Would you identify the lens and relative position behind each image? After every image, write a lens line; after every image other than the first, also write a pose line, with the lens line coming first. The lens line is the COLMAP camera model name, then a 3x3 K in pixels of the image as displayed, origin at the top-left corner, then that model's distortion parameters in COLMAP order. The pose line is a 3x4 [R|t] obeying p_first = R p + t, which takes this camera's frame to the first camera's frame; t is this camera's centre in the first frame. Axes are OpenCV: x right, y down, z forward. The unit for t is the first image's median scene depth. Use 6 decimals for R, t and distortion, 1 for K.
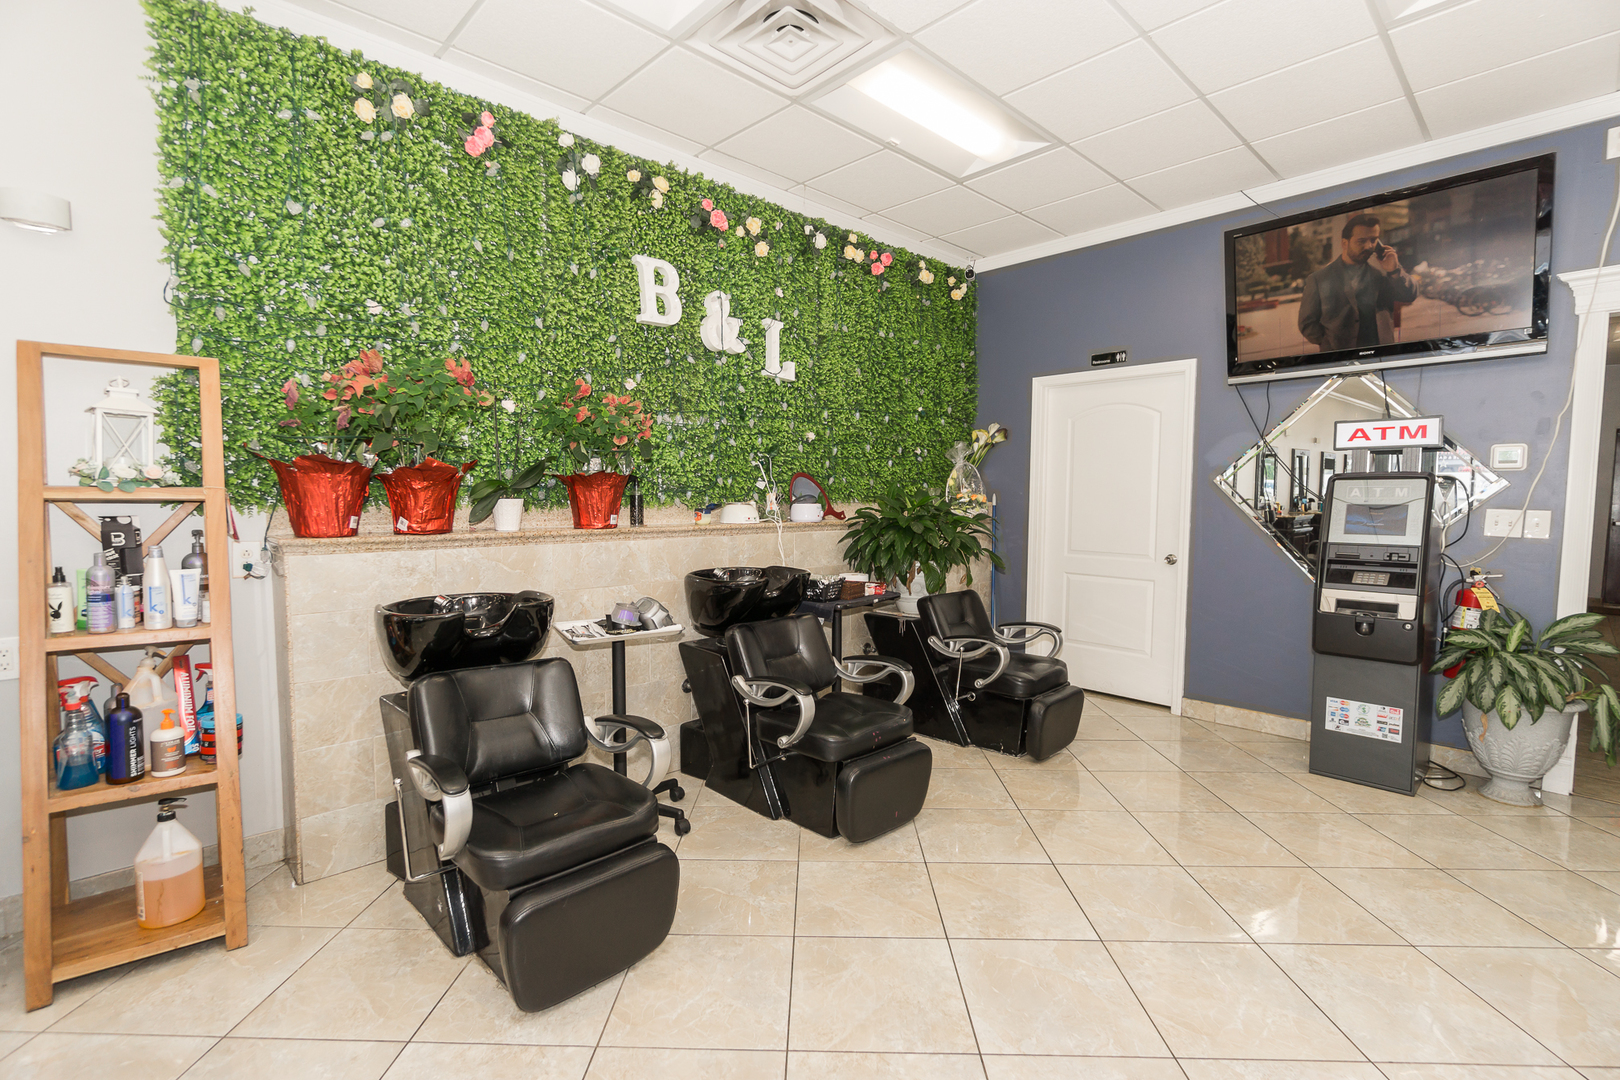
lens RADIAL K [[738.3, 0, 810.6], [0, 738.3, 538.1], [0, 0, 1]] dist [-0.009356, 0.002606]
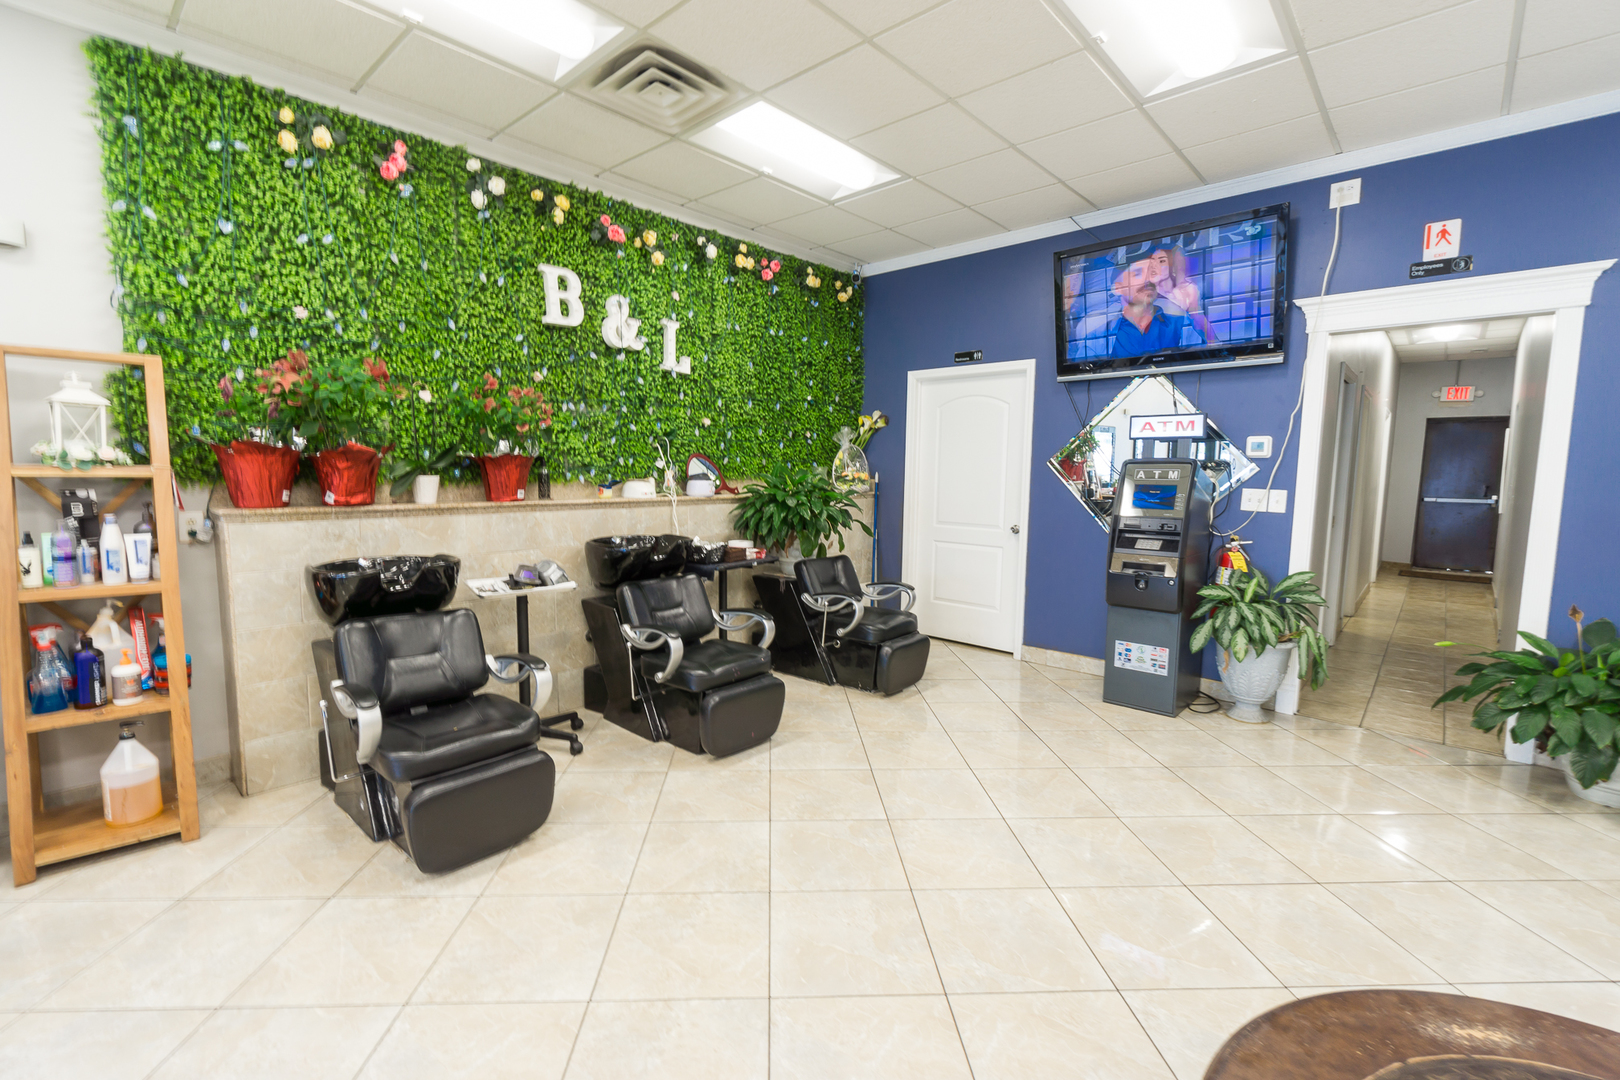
lens RADIAL K [[699.2, 0, 802.8], [0, 699.2, 535.3], [0, 0, 1]] dist [-0.004997, 0.001021]
pose [[0.998008, 0.000578, 0.063078, 0.121041], [-0.002815, 0.999370, 0.035375, -0.000341], [-0.063018, -0.035482, 0.997381, -0.152543]]
